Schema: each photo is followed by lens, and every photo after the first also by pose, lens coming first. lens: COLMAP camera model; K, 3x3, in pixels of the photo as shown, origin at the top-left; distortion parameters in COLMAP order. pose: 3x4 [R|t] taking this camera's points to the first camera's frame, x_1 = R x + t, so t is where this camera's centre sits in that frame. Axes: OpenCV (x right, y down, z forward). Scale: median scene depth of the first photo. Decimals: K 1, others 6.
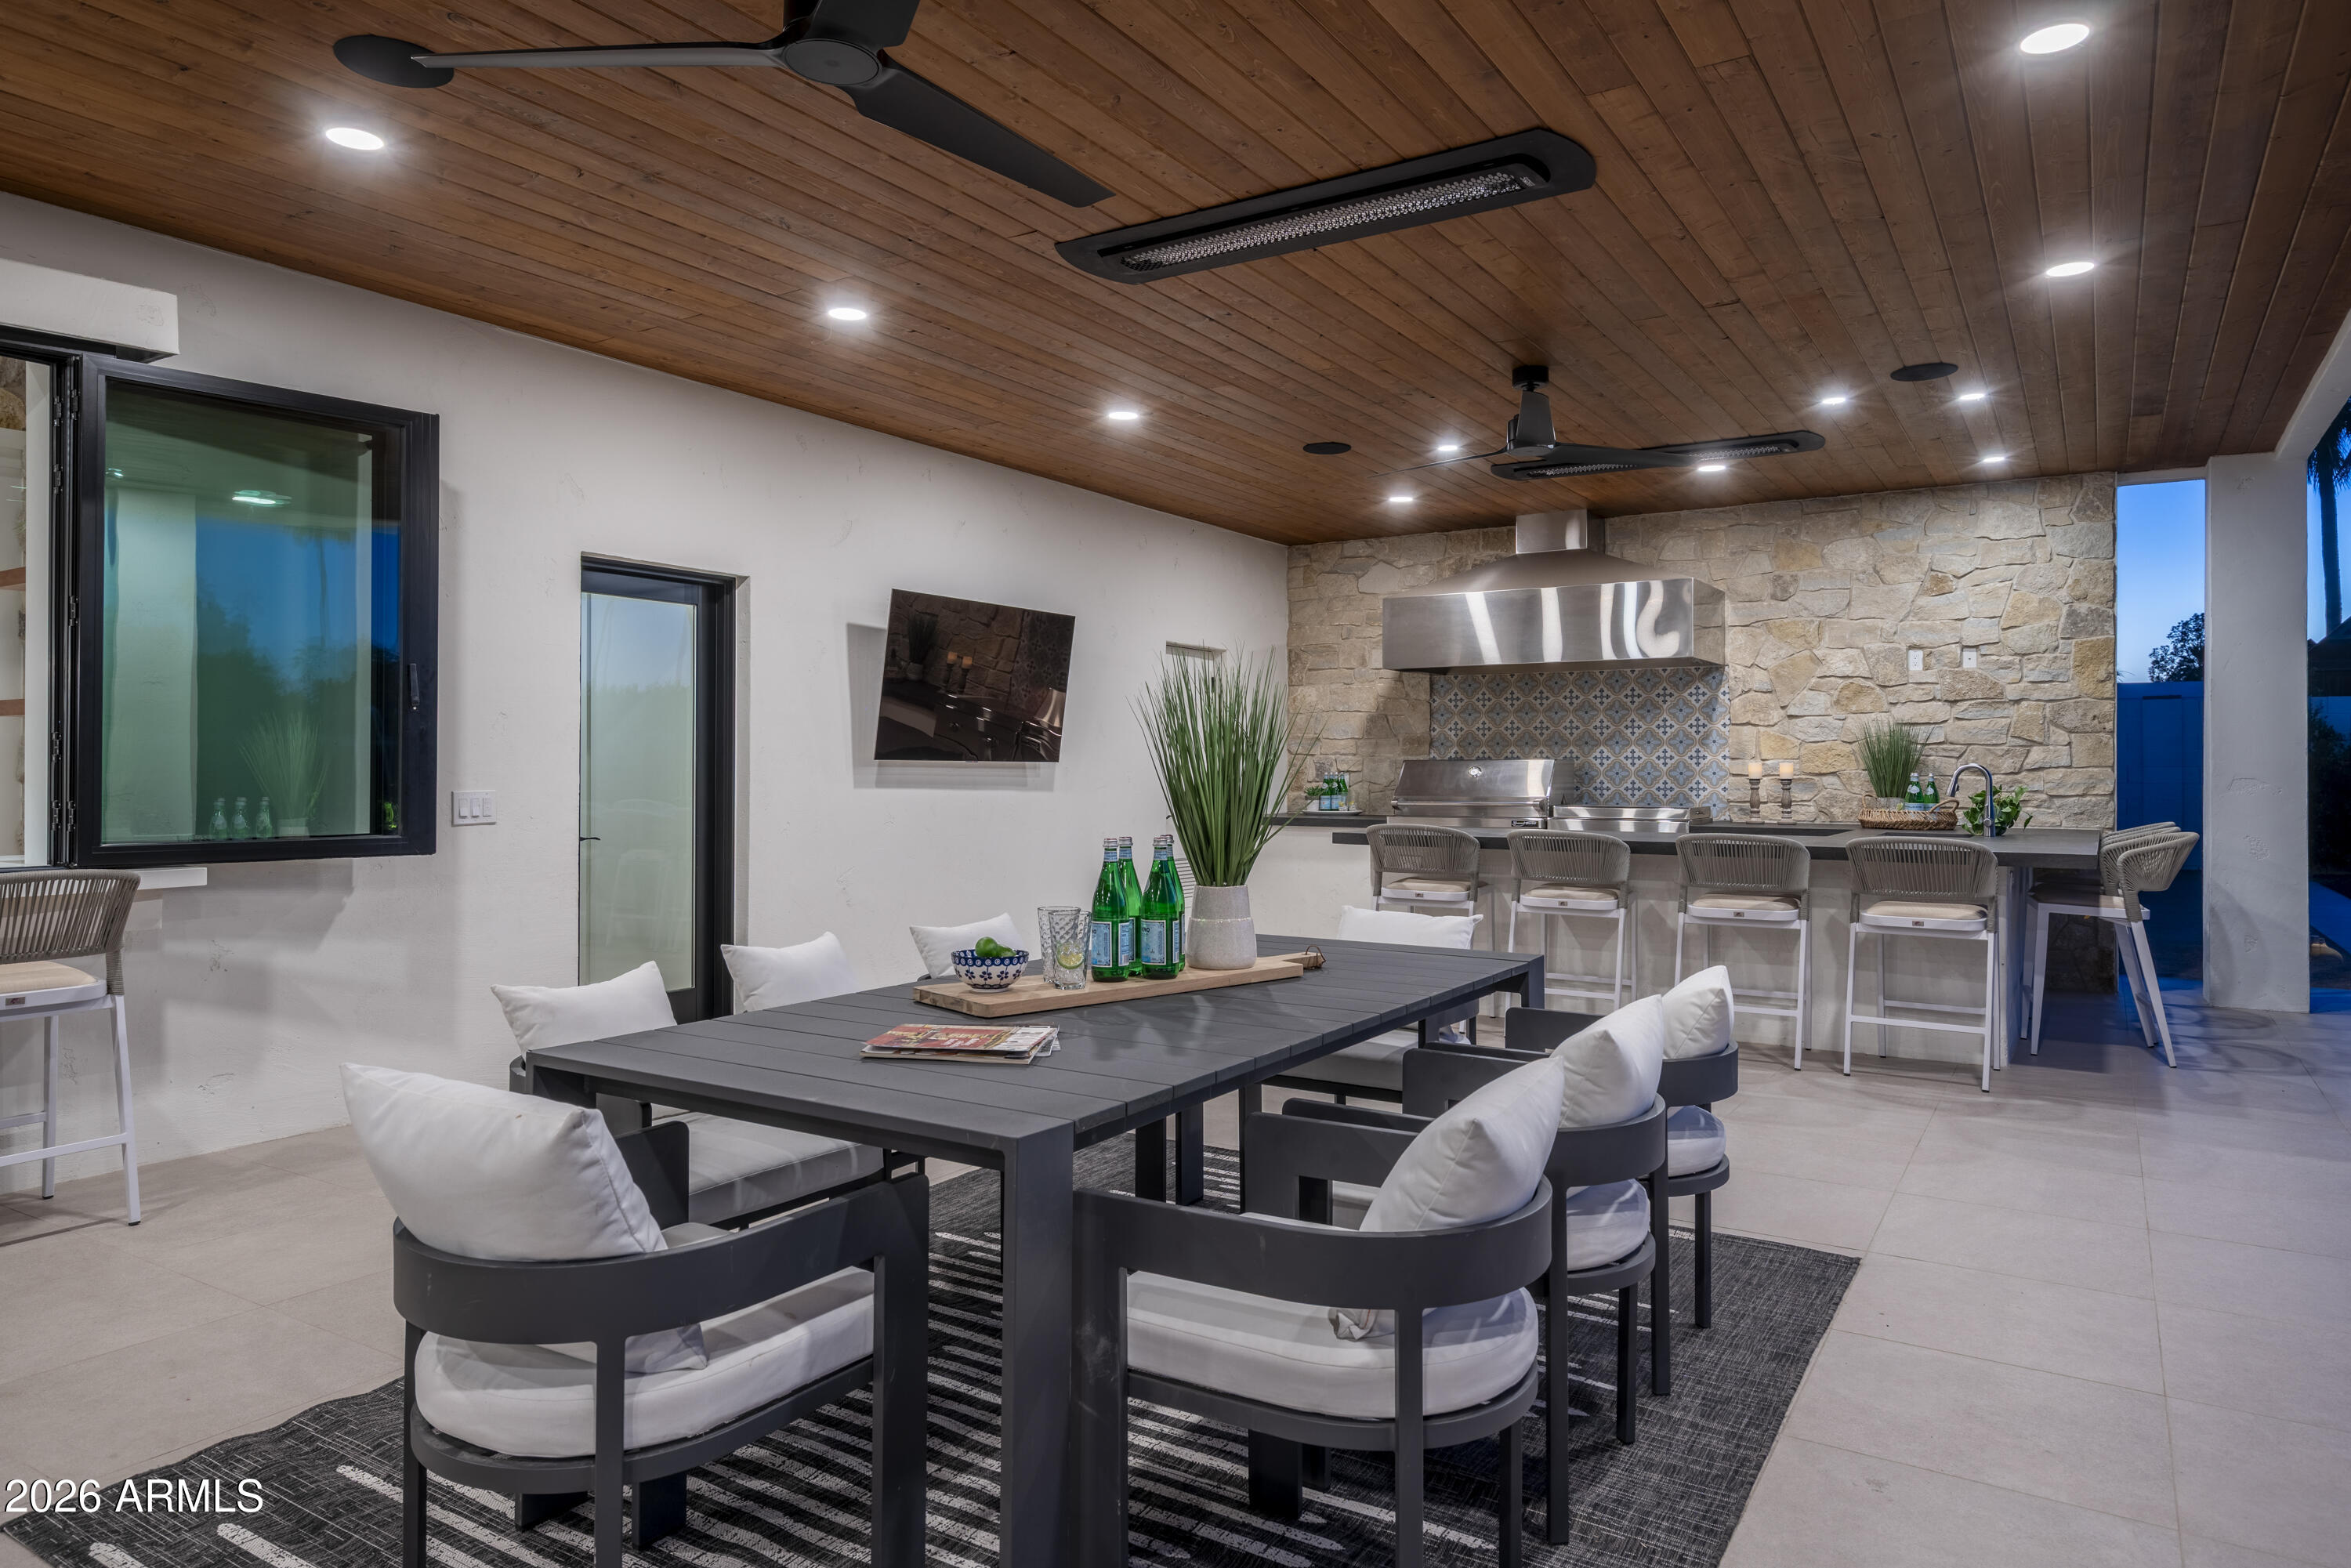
lens RADIAL K [[1514.1, 0, 1165.9], [0, 1514.1, 769.3], [0, 0, 1]] dist [0.007296, 0.003080]
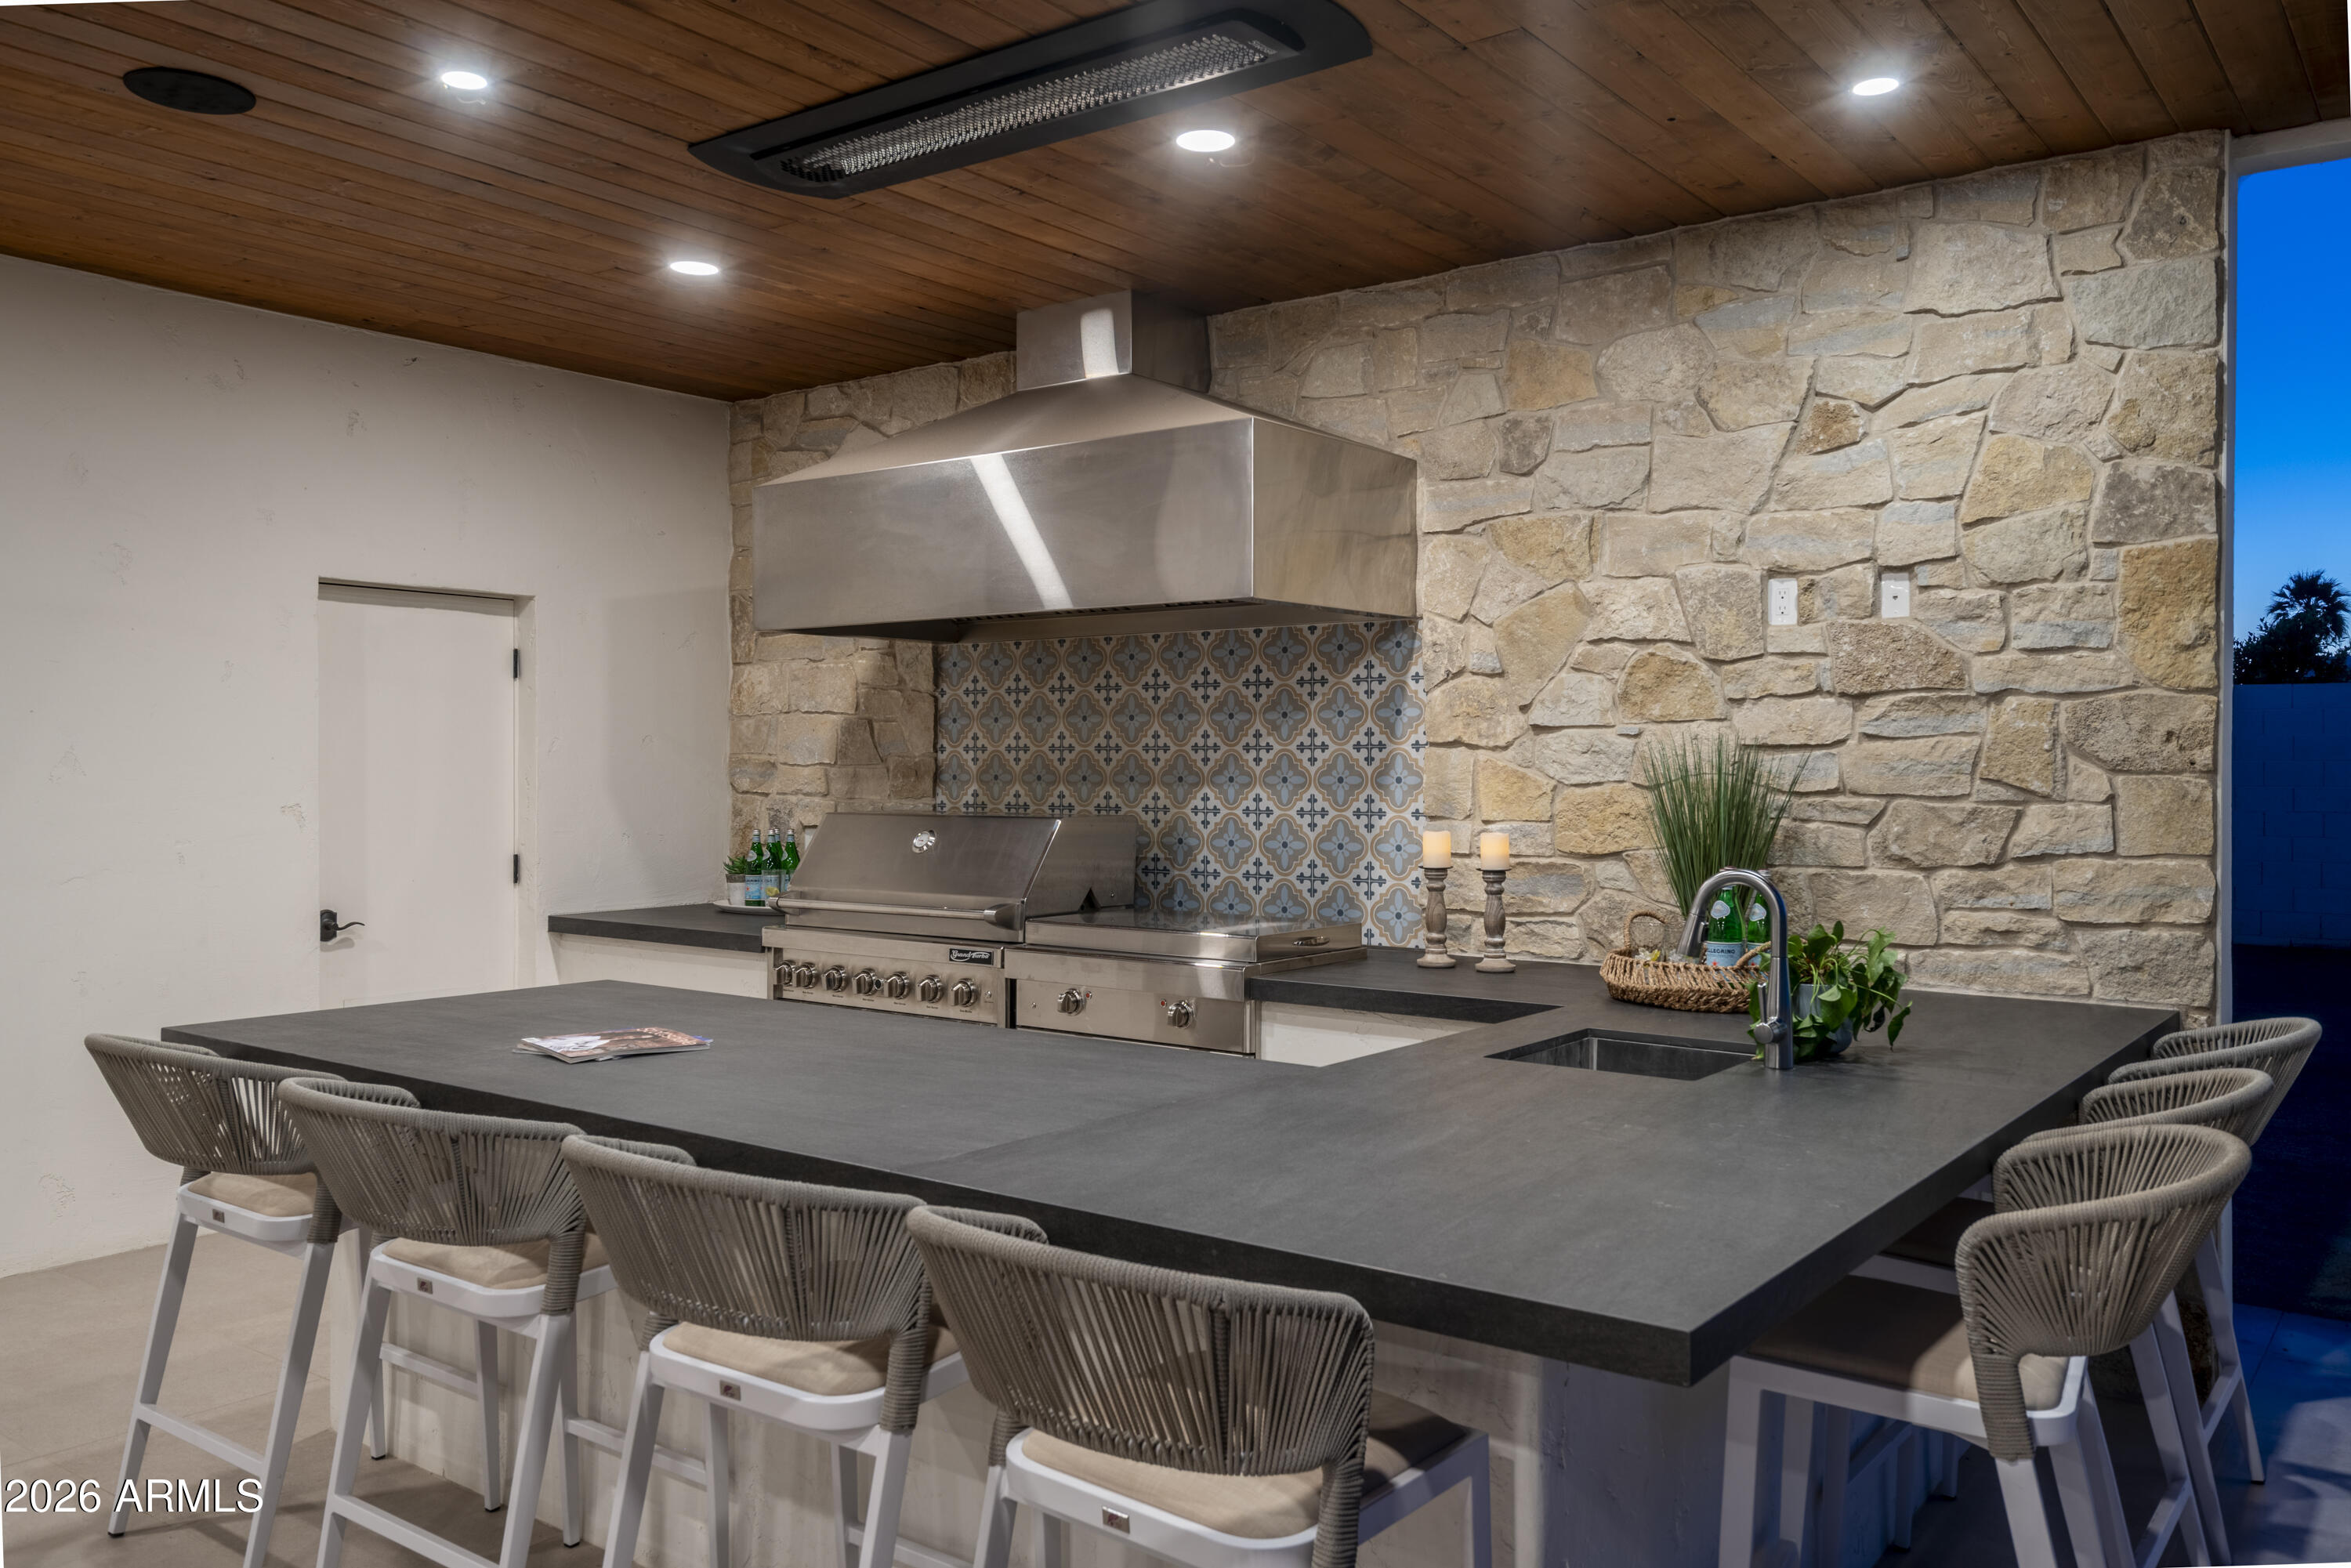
lens RADIAL K [[1845.9, 0, 1179.4], [0, 1845.9, 792.2], [0, 0, 1]] dist [0.009802, 0.002348]
pose [[0.996220, 0.000288, -0.086861, 0.361447], [0.001270, 0.999839, 0.017877, -0.026237], [0.086852, -0.017920, 0.996060, 0.444941]]
